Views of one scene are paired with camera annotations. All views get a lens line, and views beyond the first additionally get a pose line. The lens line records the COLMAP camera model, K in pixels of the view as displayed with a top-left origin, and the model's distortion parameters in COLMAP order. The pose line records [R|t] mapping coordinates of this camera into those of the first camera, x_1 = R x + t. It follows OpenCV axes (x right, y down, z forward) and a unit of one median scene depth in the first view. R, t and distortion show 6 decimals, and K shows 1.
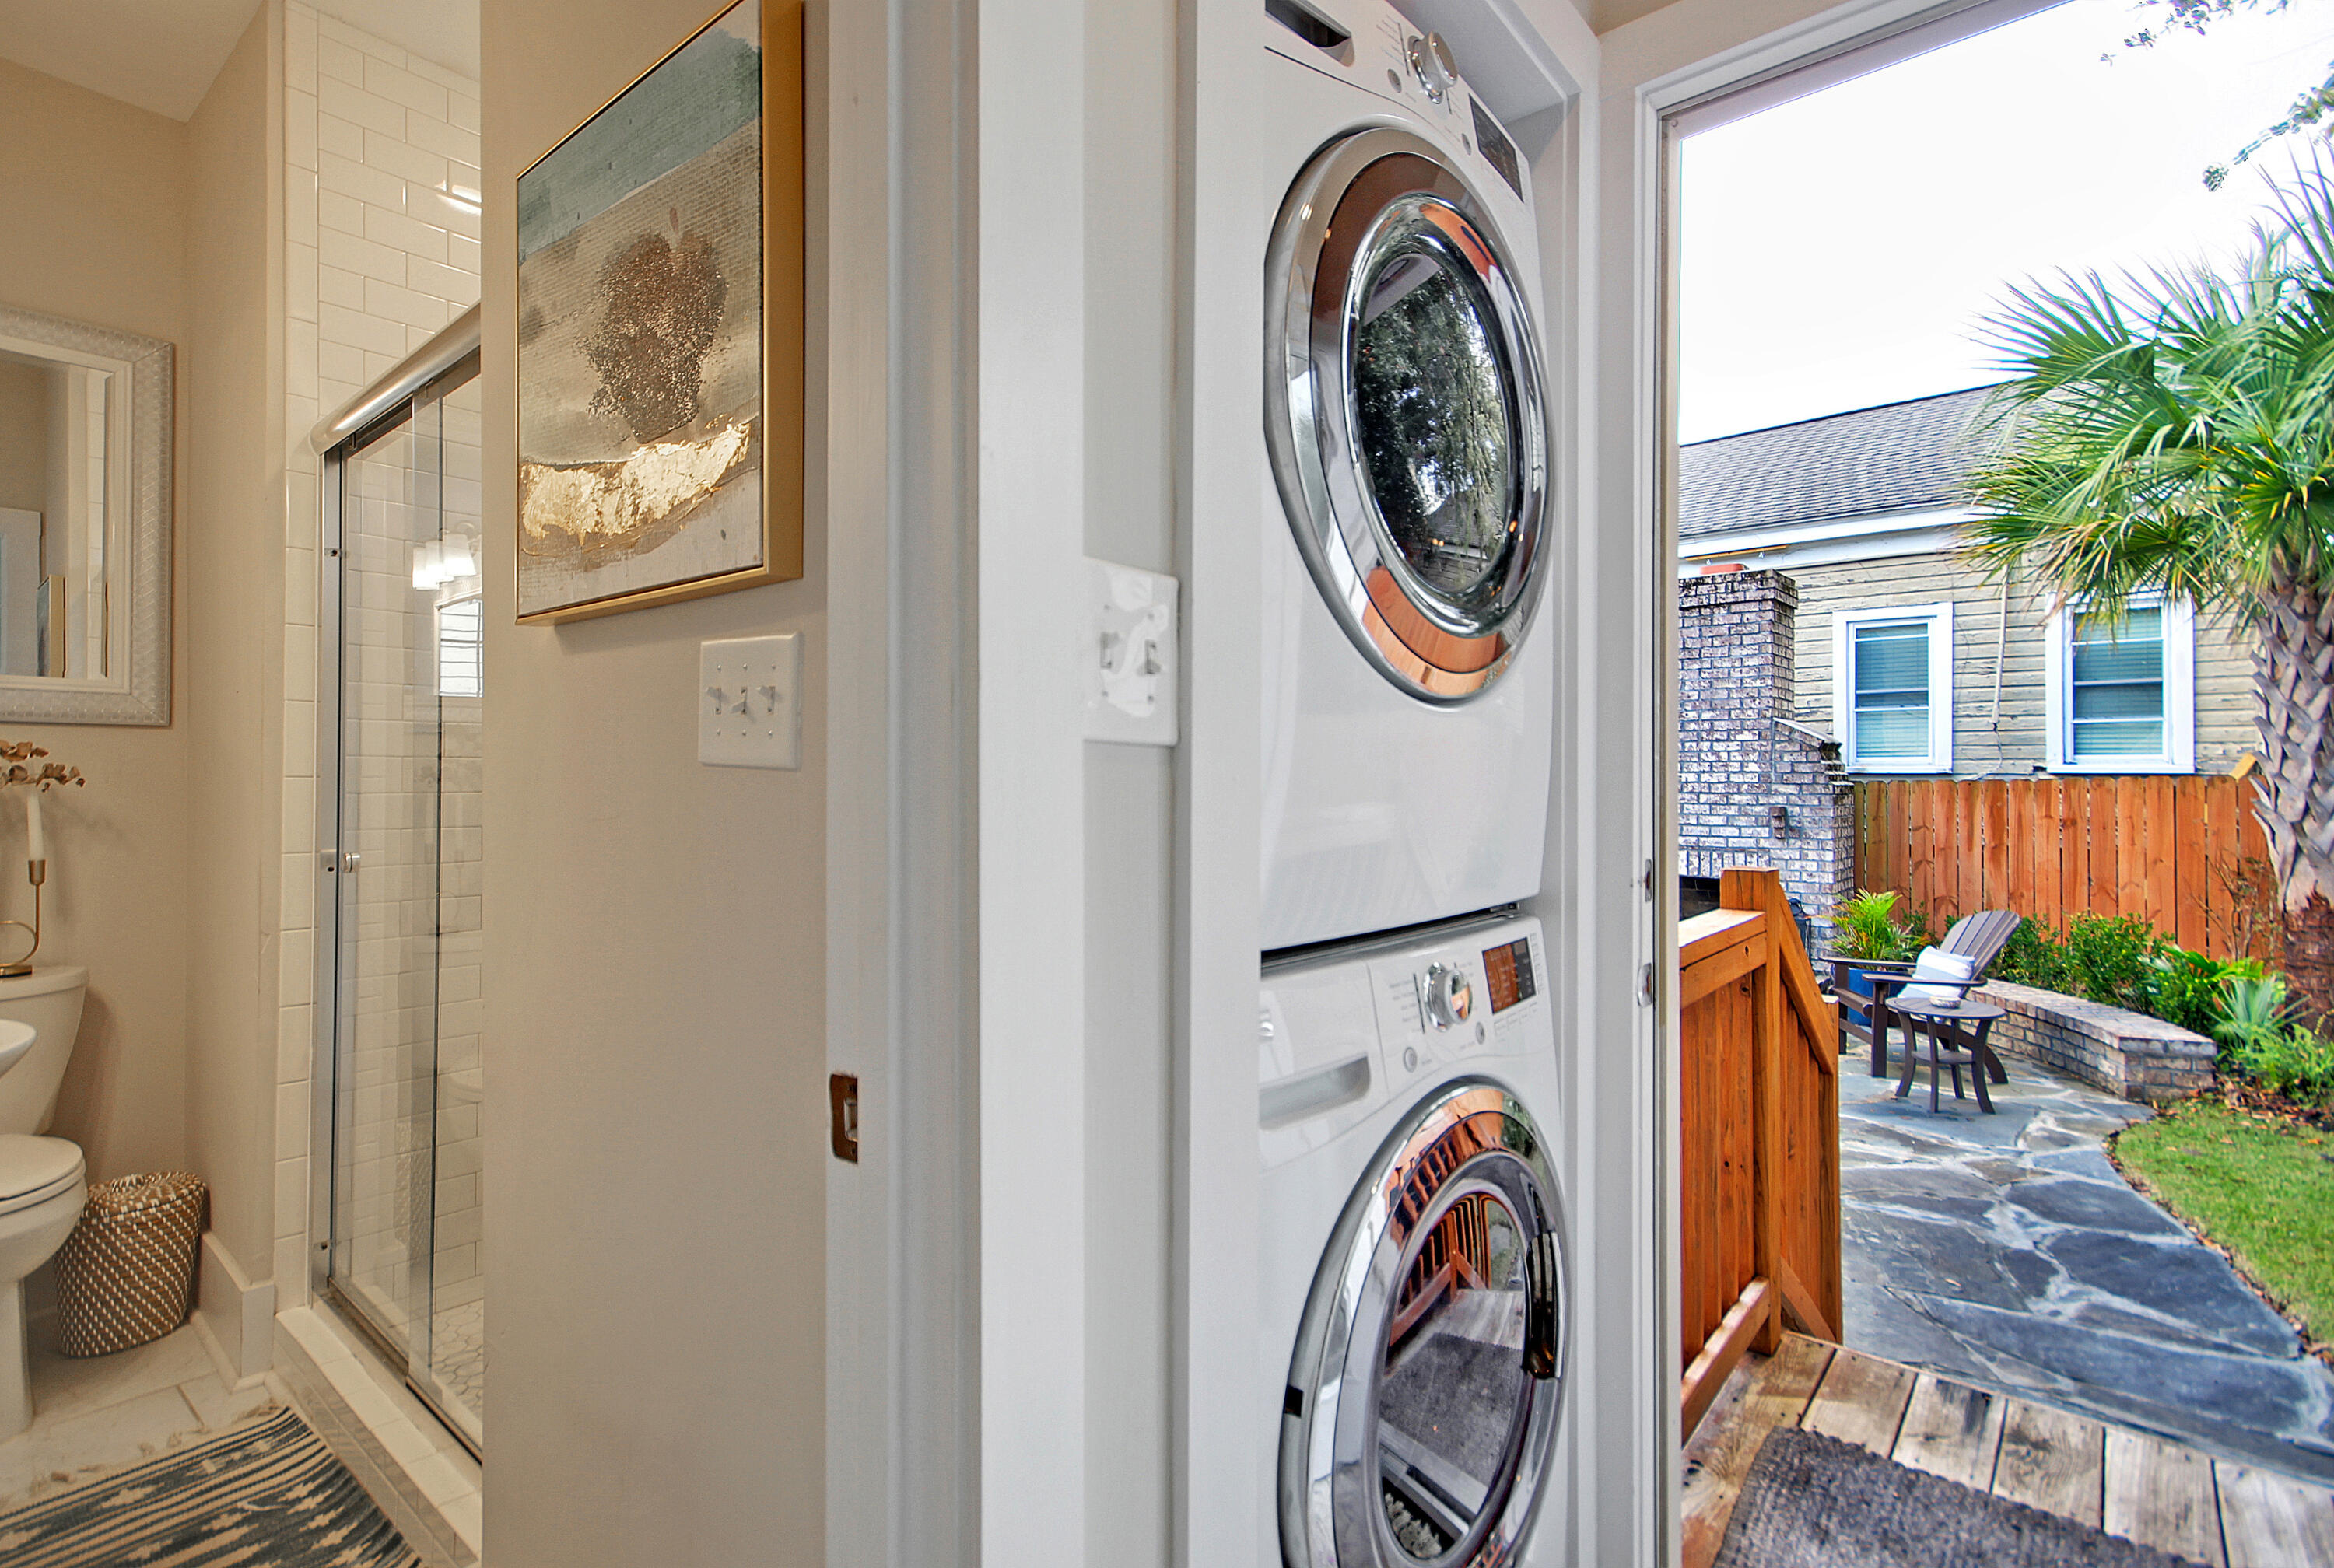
lens RADIAL K [[1120.9, 0, 1158.7], [0, 1120.9, 773.3], [0, 0, 1]] dist [-0.002703, 0.005272]
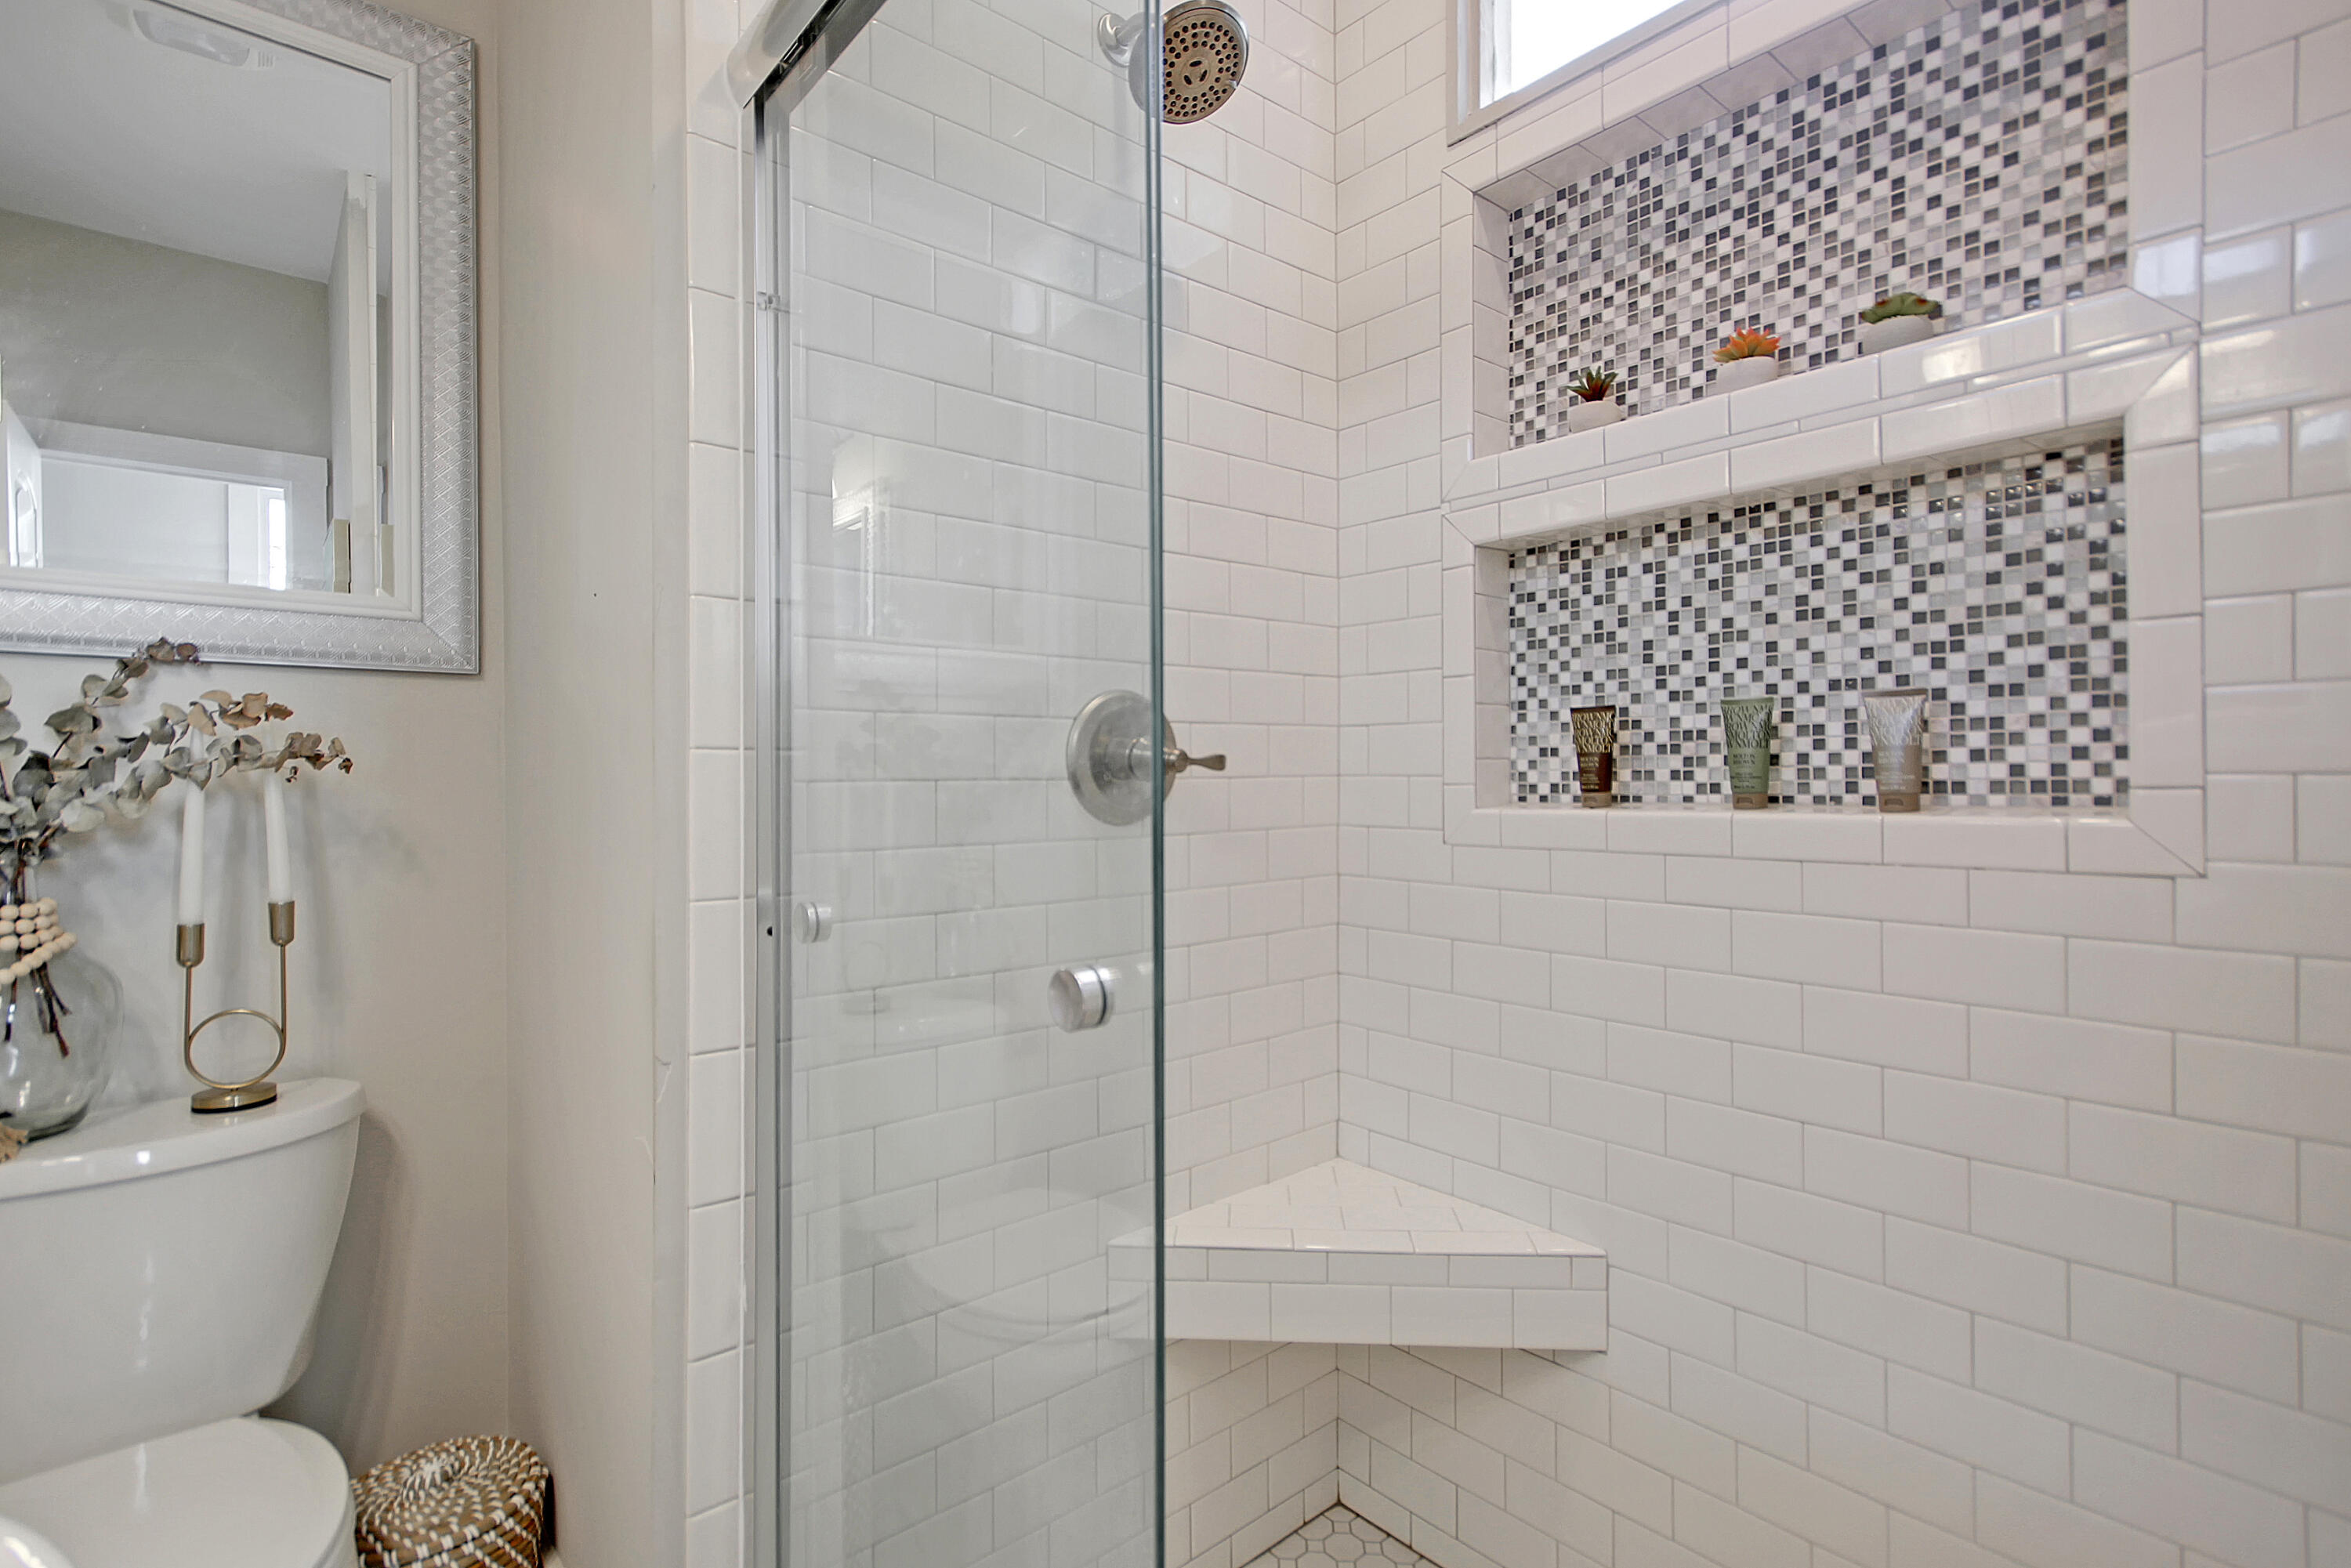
lens RADIAL K [[1117.9, 0, 1171.9], [0, 1117.9, 791.3], [0, 0, 1]] dist [0.007931, 0.000083]
pose [[0.987643, -0.001001, -0.156718, -0.475347], [0.003429, 0.999878, 0.015223, 0.014293], [0.156684, -0.015573, 0.987526, 0.523376]]
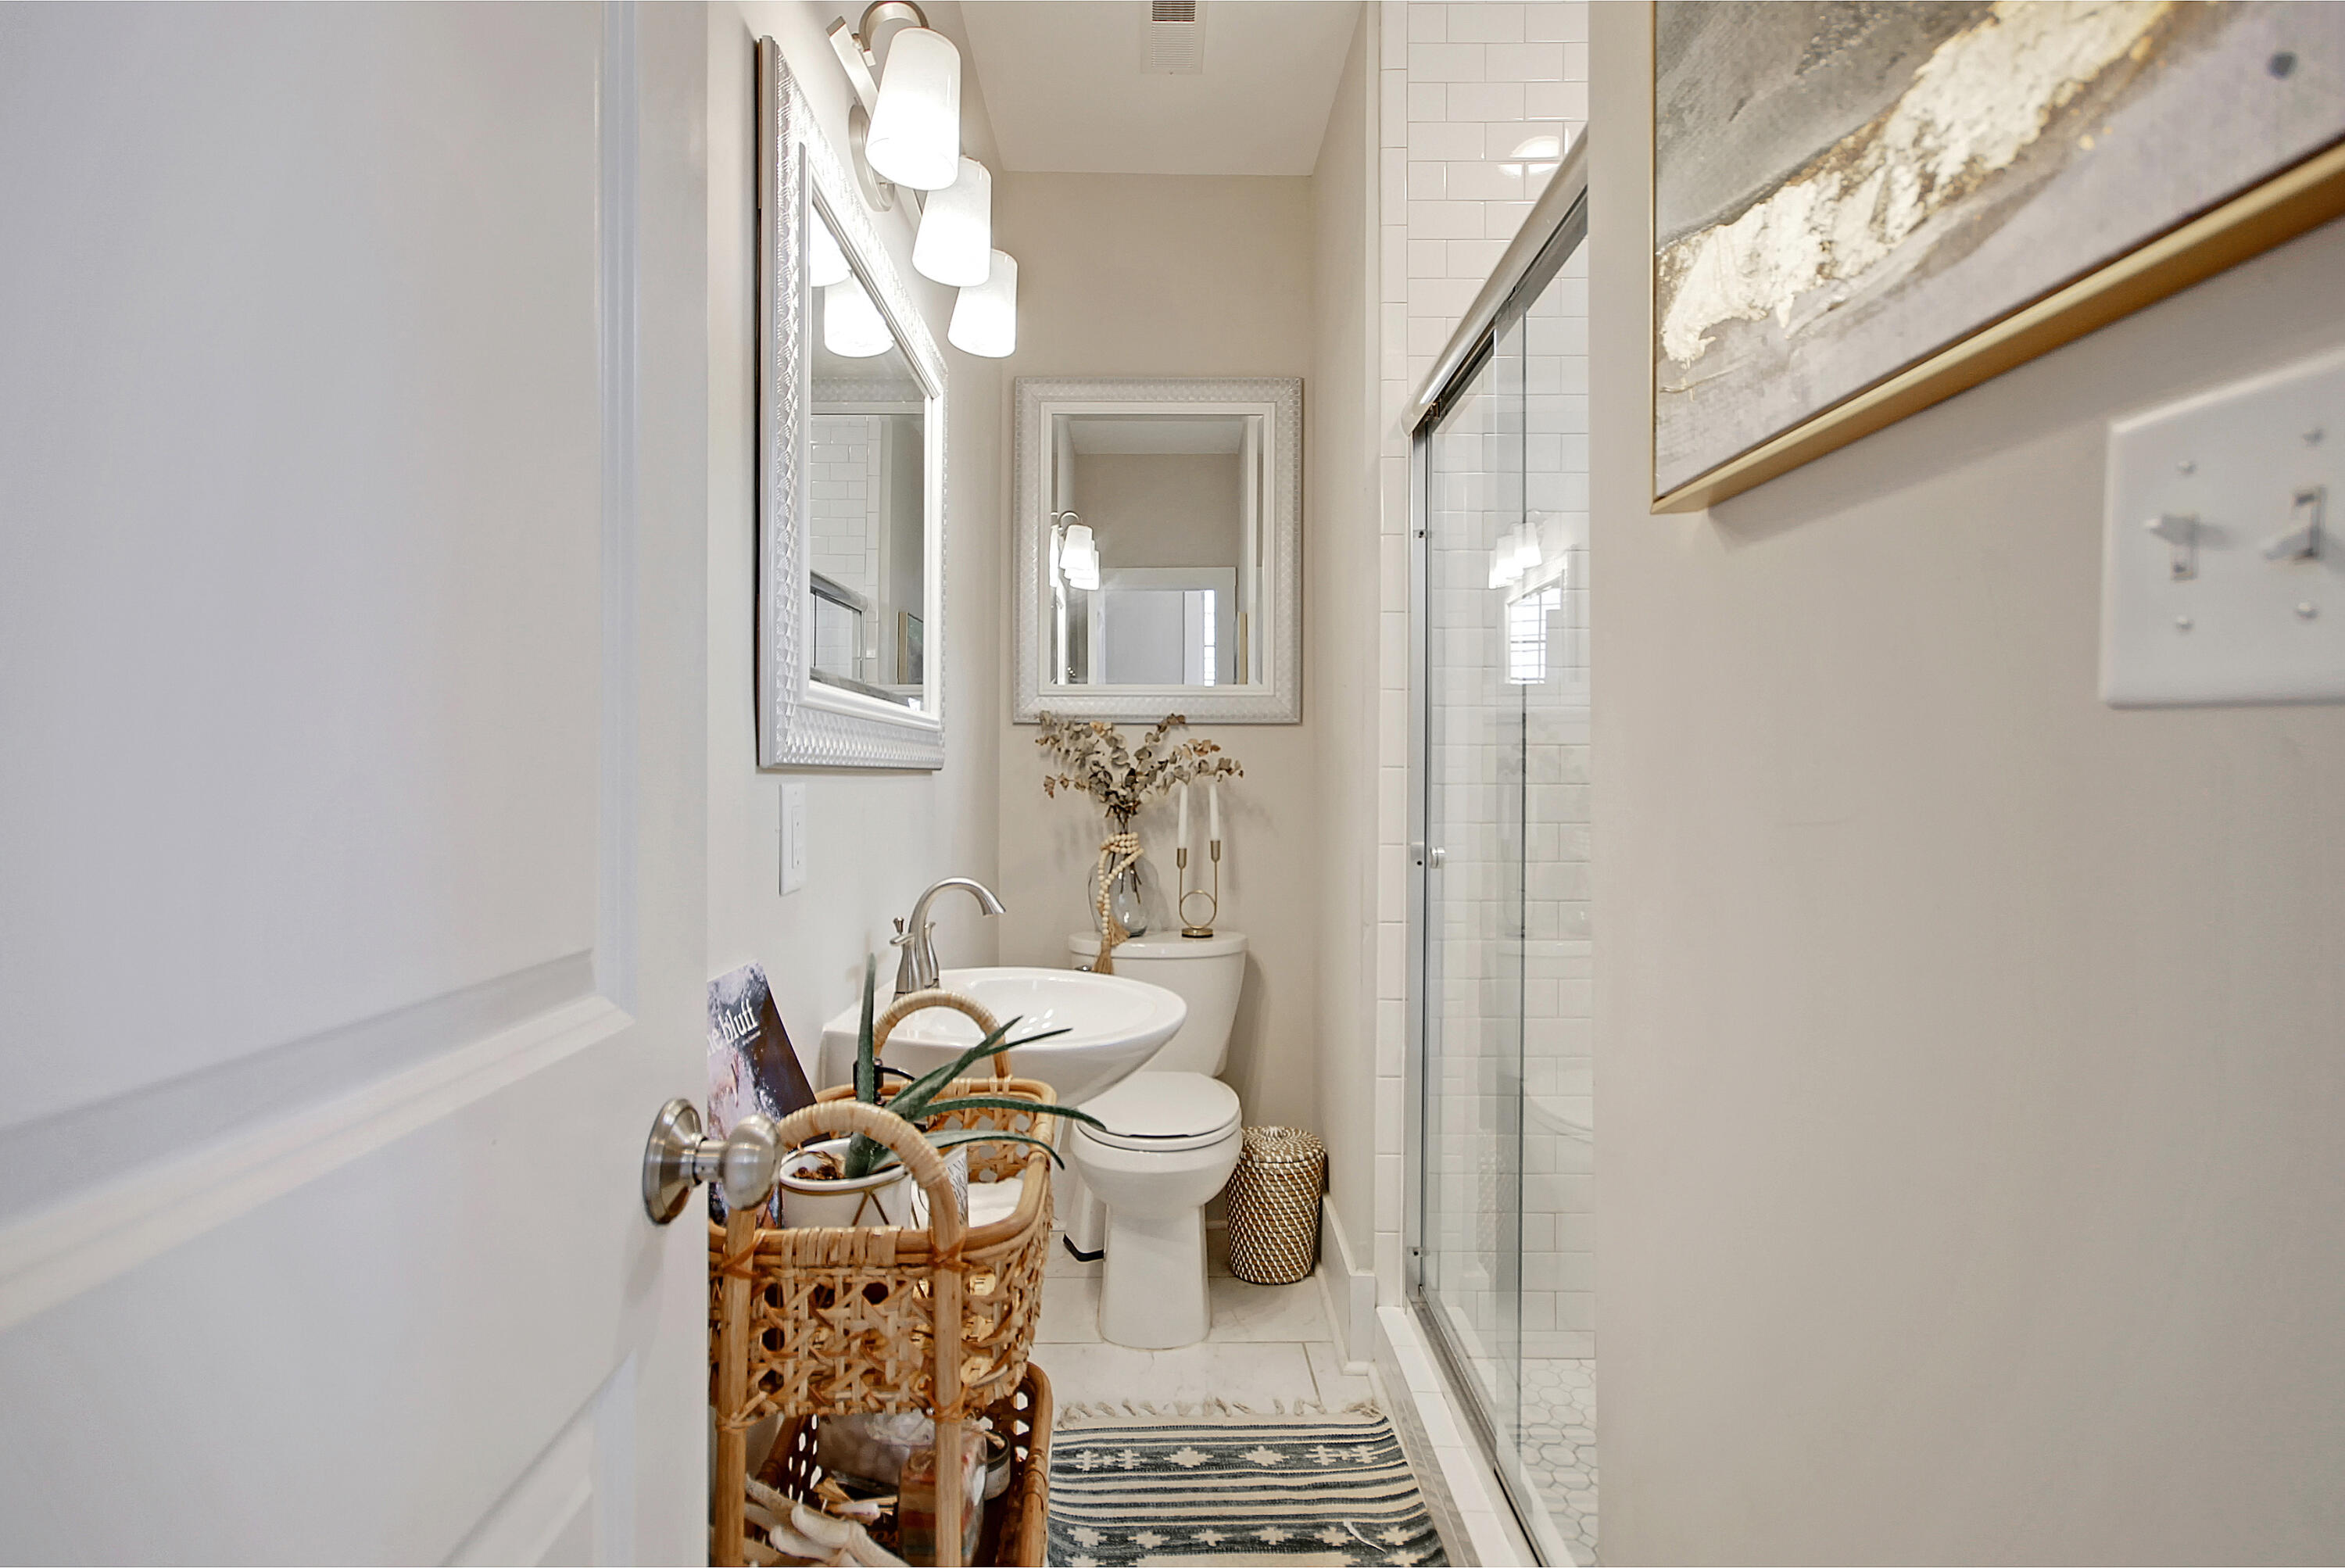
lens RADIAL K [[1115.1, 0, 1165.4], [0, 1115.1, 774.2], [0, 0, 1]] dist [0.007931, 0.000083]
pose [[0.650001, -0.001756, -0.759931, -0.148788], [0.003707, 0.999993, 0.000859, 0.007368], [0.759924, -0.003375, 0.650003, 0.207668]]
